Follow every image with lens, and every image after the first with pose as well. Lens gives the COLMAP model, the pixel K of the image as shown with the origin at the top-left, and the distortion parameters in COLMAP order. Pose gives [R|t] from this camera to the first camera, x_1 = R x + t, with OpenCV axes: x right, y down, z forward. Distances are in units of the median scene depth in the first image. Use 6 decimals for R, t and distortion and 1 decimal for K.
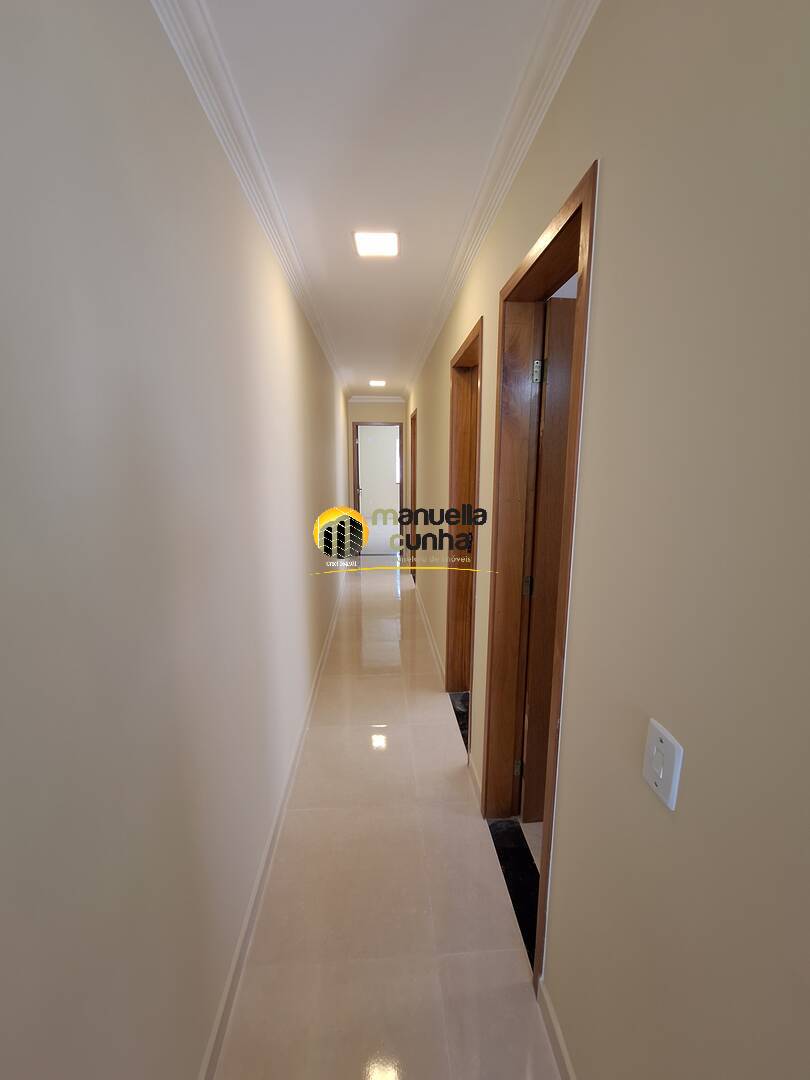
lens RADIAL K [[425.3, 0, 404.8], [0, 425.3, 536.6], [0, 0, 1]] dist [-0.010856, 0.000195]
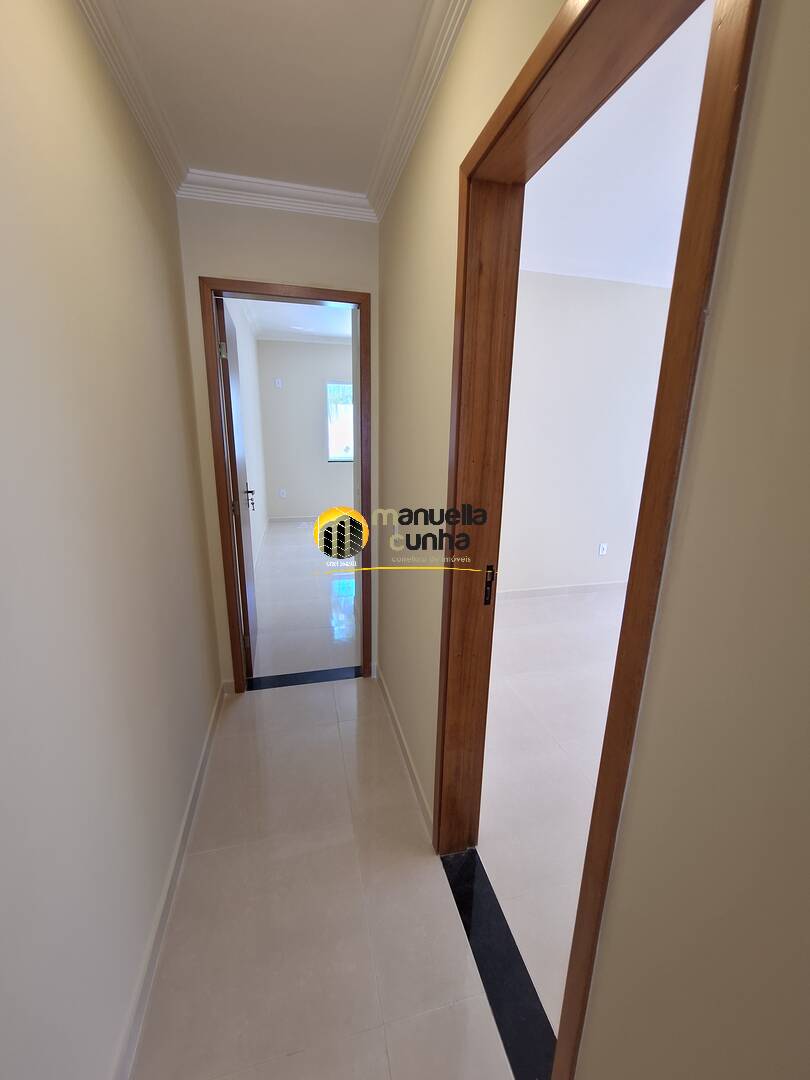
lens RADIAL K [[432.6, 0, 405.0], [0, 432.6, 540.0], [0, 0, 1]] dist [-0.000384, 0.000213]
pose [[0.982380, -0.026019, 0.185075, -0.015376], [0.004960, 0.993543, 0.113351, -0.044492], [-0.186829, -0.110436, 0.976165, 0.257267]]
